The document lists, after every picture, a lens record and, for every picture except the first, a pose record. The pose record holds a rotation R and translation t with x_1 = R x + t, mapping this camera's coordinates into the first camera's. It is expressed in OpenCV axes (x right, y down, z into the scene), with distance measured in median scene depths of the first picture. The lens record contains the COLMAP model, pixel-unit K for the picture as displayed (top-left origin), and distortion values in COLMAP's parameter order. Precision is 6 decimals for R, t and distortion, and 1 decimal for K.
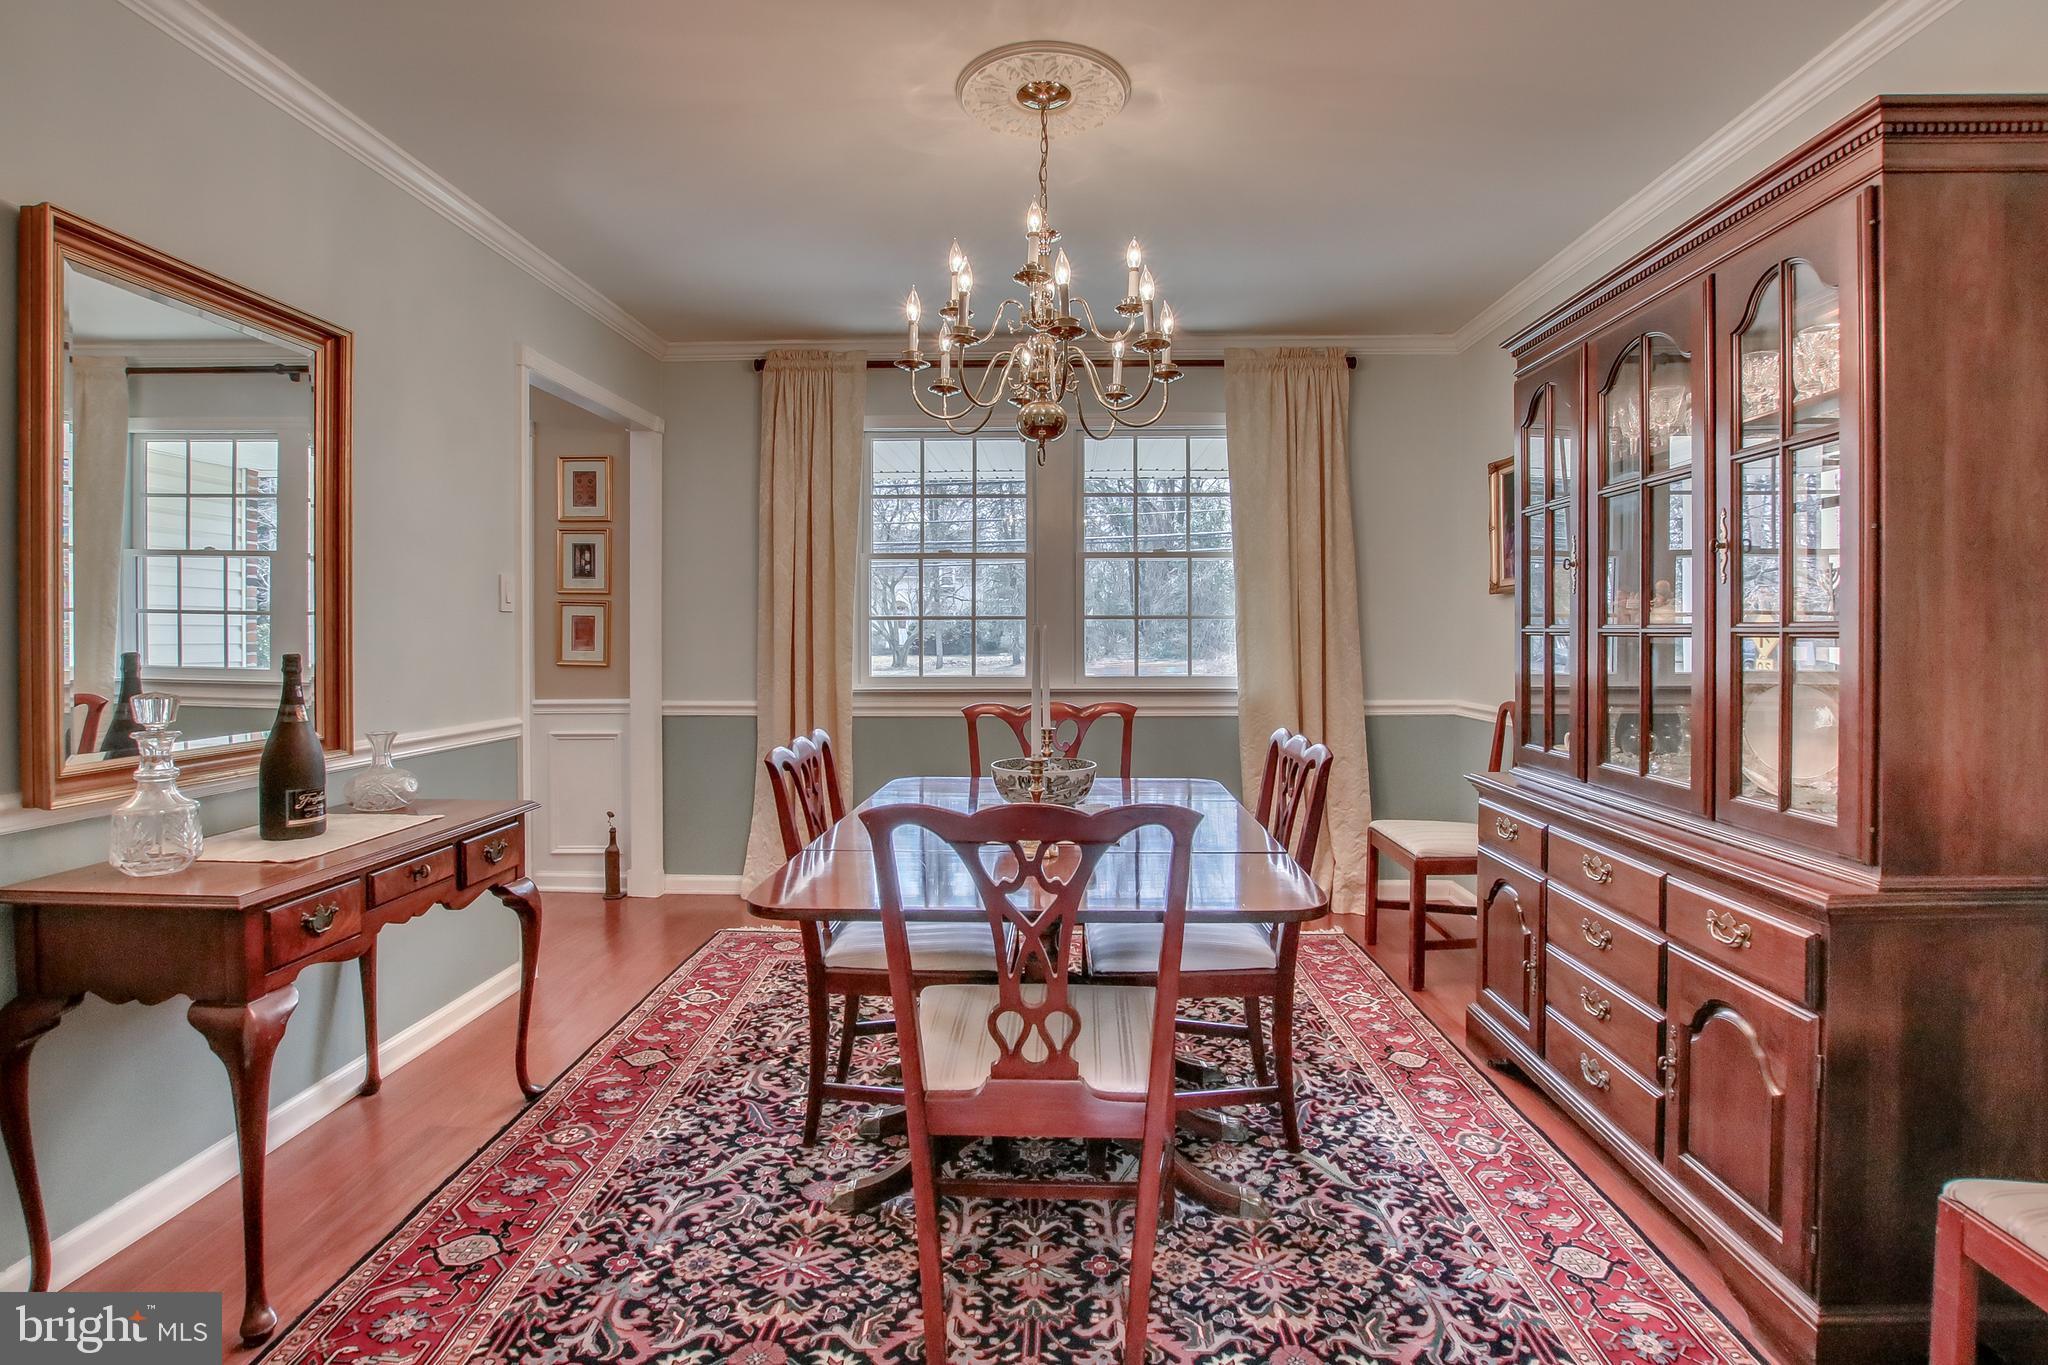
lens RADIAL K [[955.1, 0, 1030.3], [0, 955.1, 638.3], [0, 0, 1]] dist [-0.029484, 0.004042]
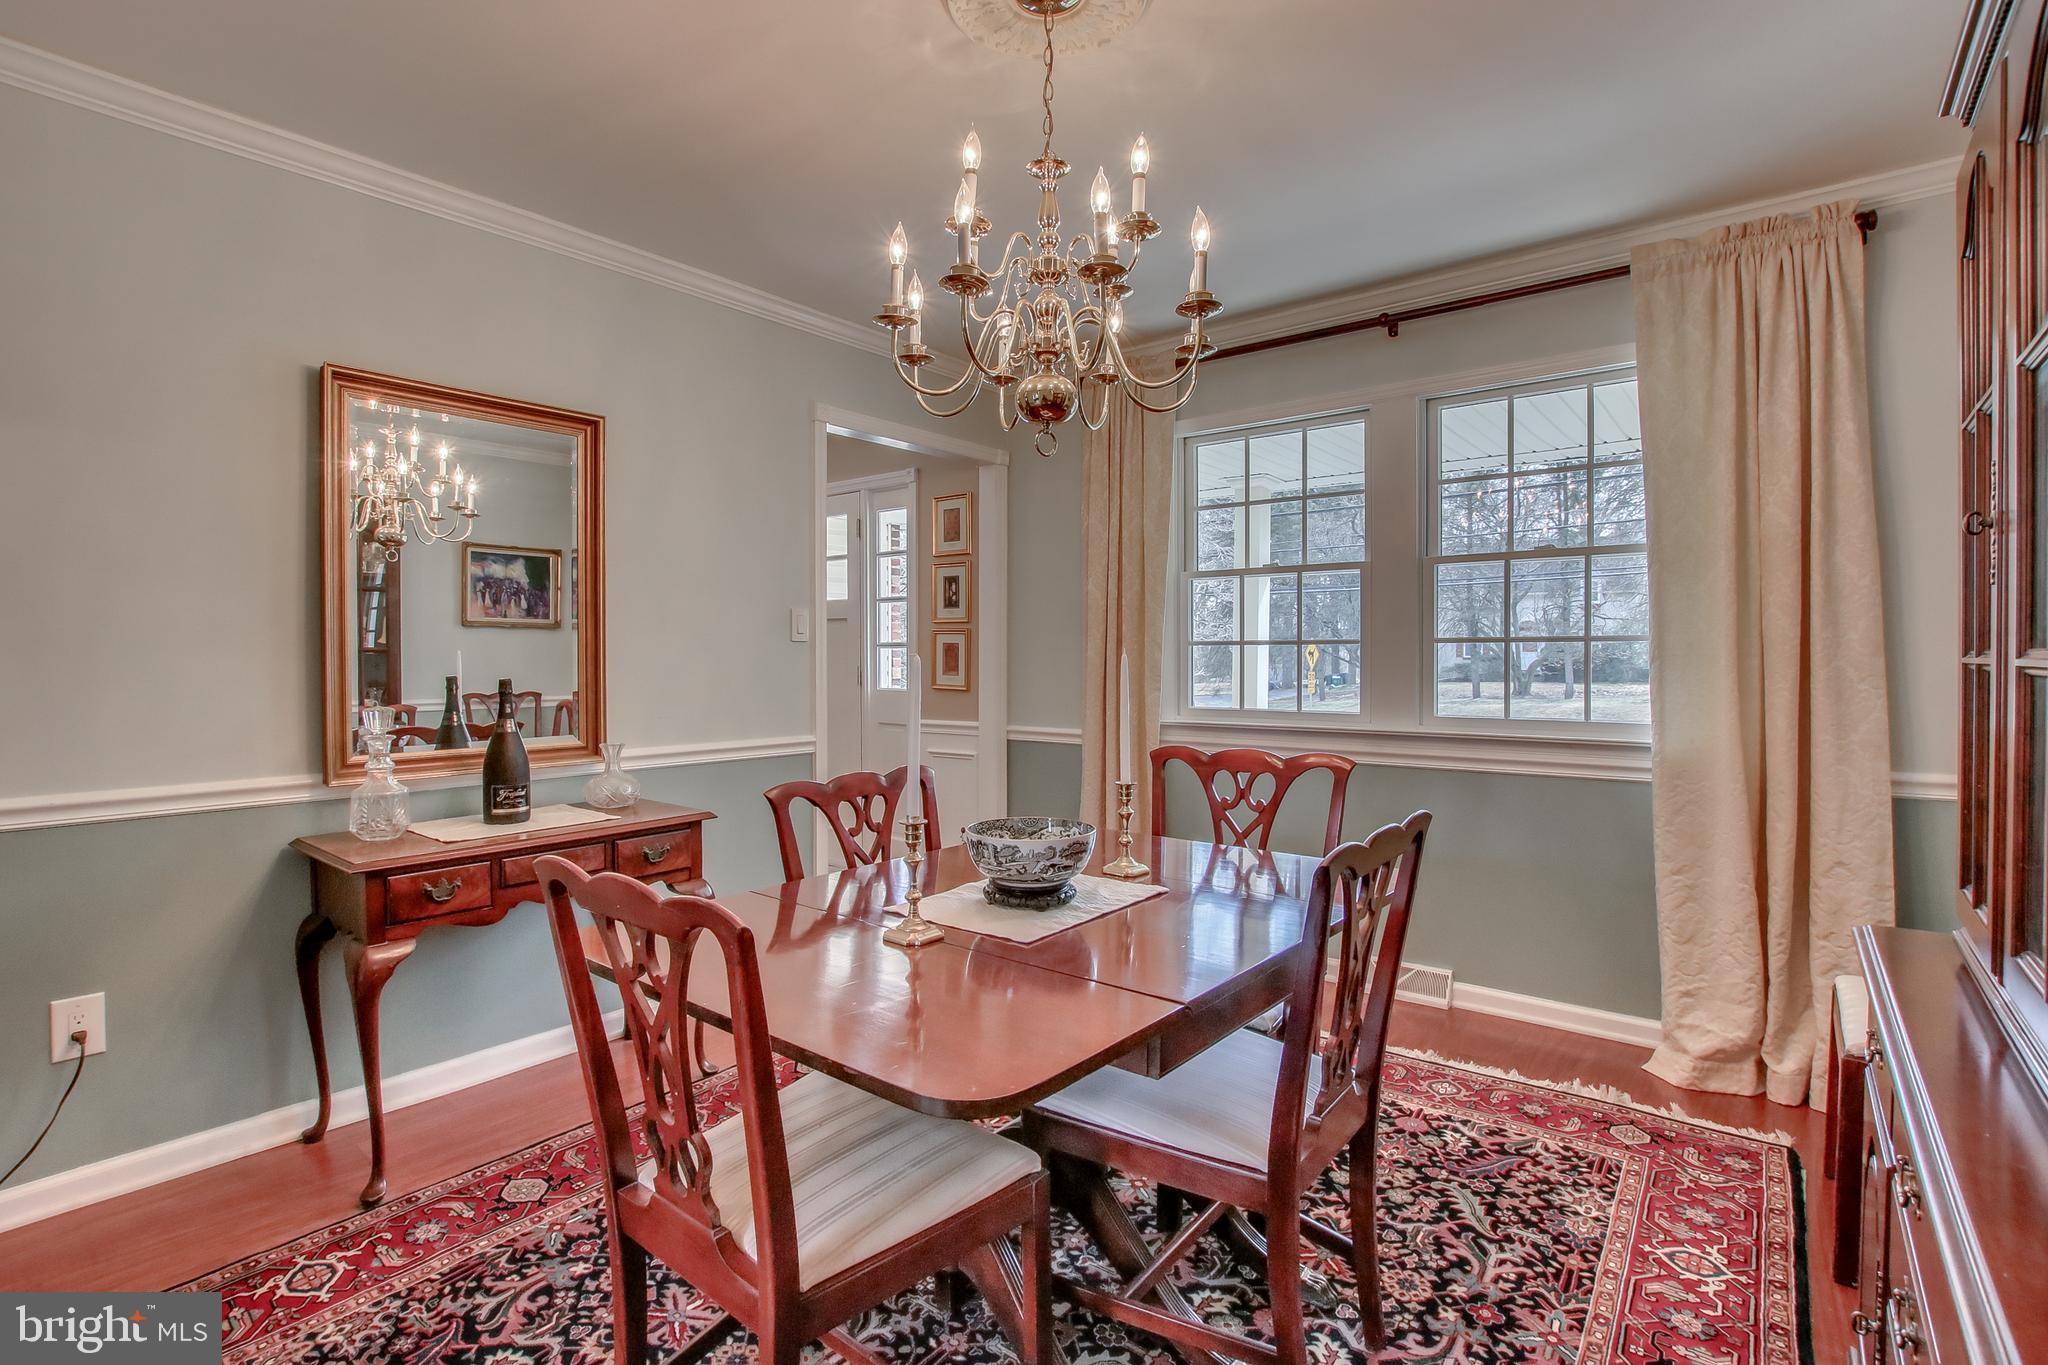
lens RADIAL K [[955.1, 0, 1029.4], [0, 955.1, 668.3], [0, 0, 1]] dist [-0.029484, 0.004042]
pose [[0.799882, 0.007520, -0.600110, 0.526593], [-0.003014, 0.999959, 0.008513, -0.009811], [0.600150, -0.005001, 0.799872, 0.381995]]
